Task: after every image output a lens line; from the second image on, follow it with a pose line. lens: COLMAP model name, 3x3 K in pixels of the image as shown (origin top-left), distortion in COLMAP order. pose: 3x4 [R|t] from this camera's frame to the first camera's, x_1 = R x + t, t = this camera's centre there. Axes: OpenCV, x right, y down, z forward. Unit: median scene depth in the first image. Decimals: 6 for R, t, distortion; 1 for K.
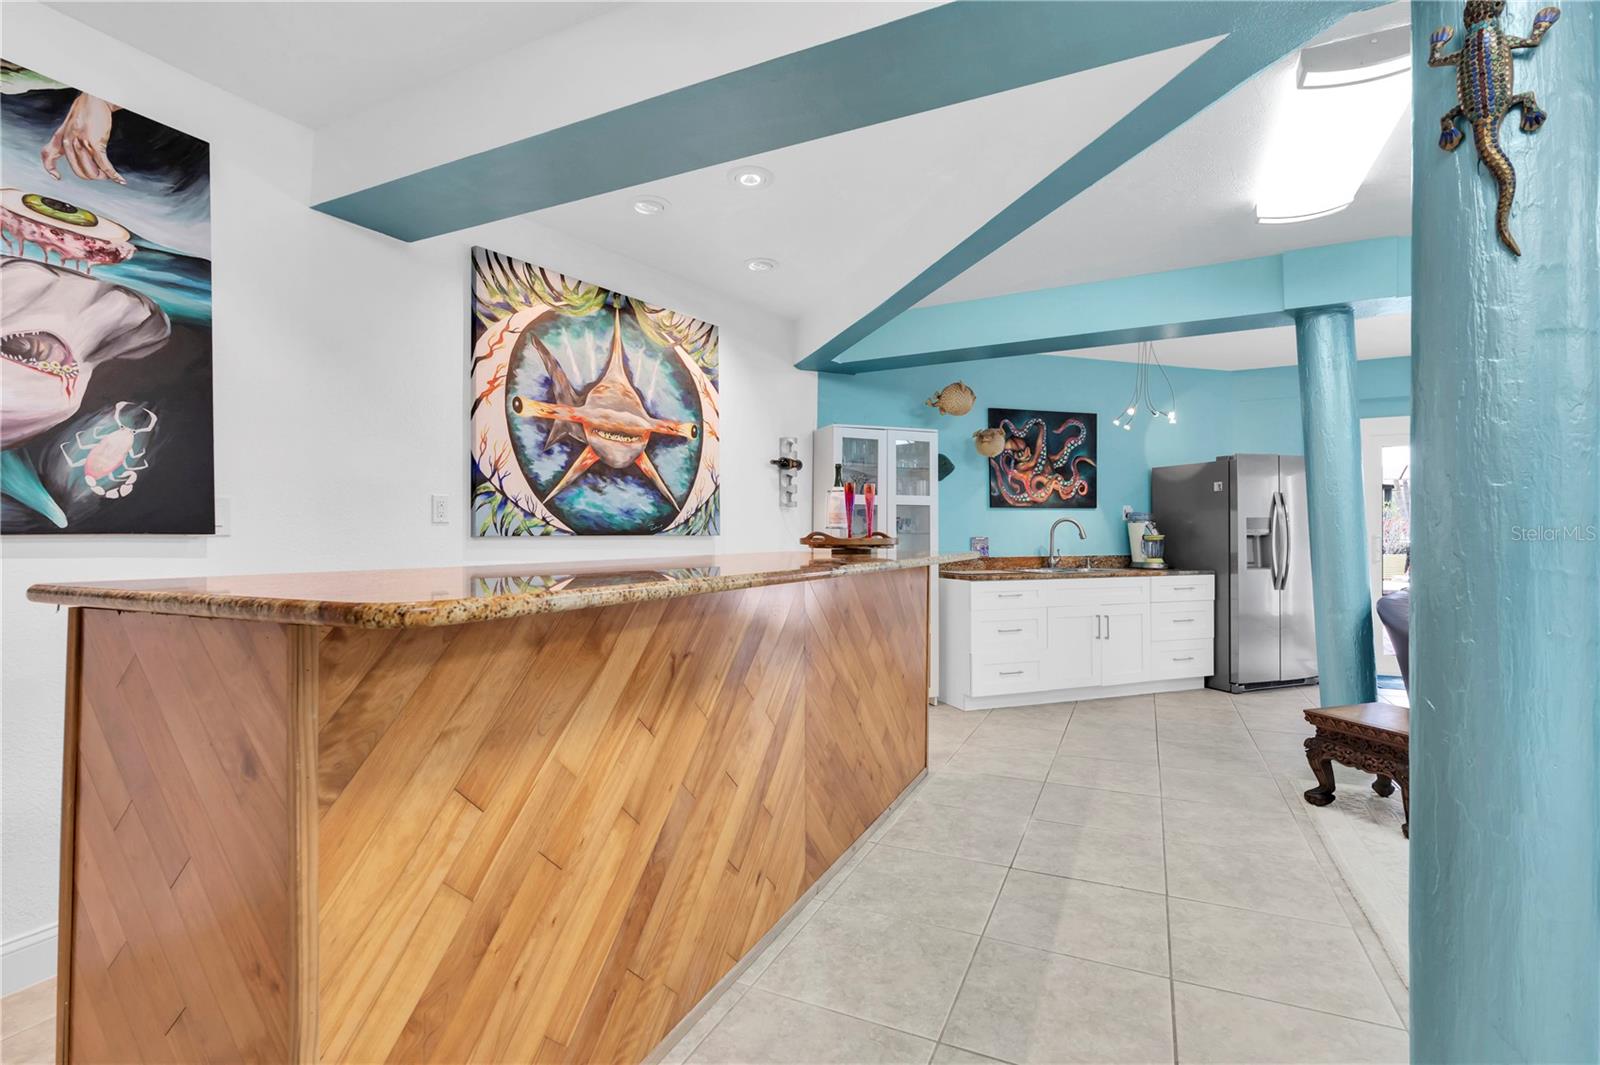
lens RADIAL K [[753.2, 0, 804.7], [0, 753.2, 533.7], [0, 0, 1]] dist [-0.002930, -0.000498]
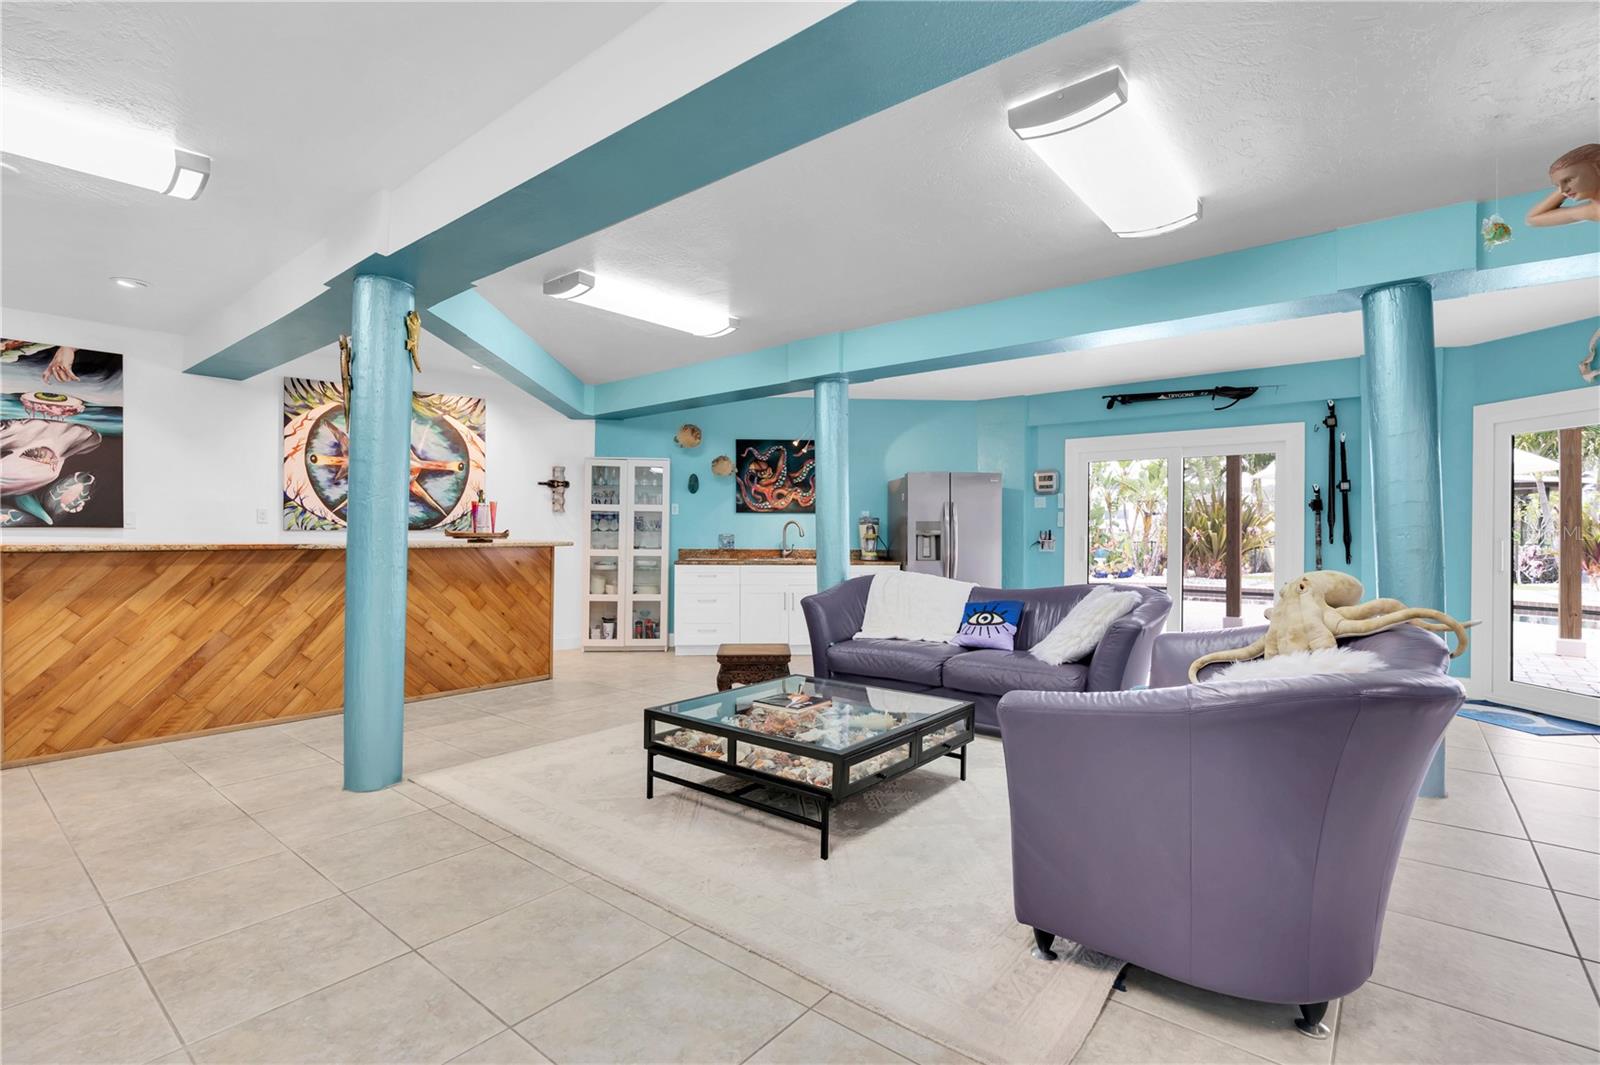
lens RADIAL K [[738.8, 0, 800.0], [0, 738.8, 532.5], [0, 0, 1]] dist [-0.000264, 0.000511]
pose [[0.973719, 0.008995, -0.227576, 1.190413], [-0.008671, 0.999959, 0.002423, -0.005631], [0.227588, -0.000386, 0.973757, -0.490748]]
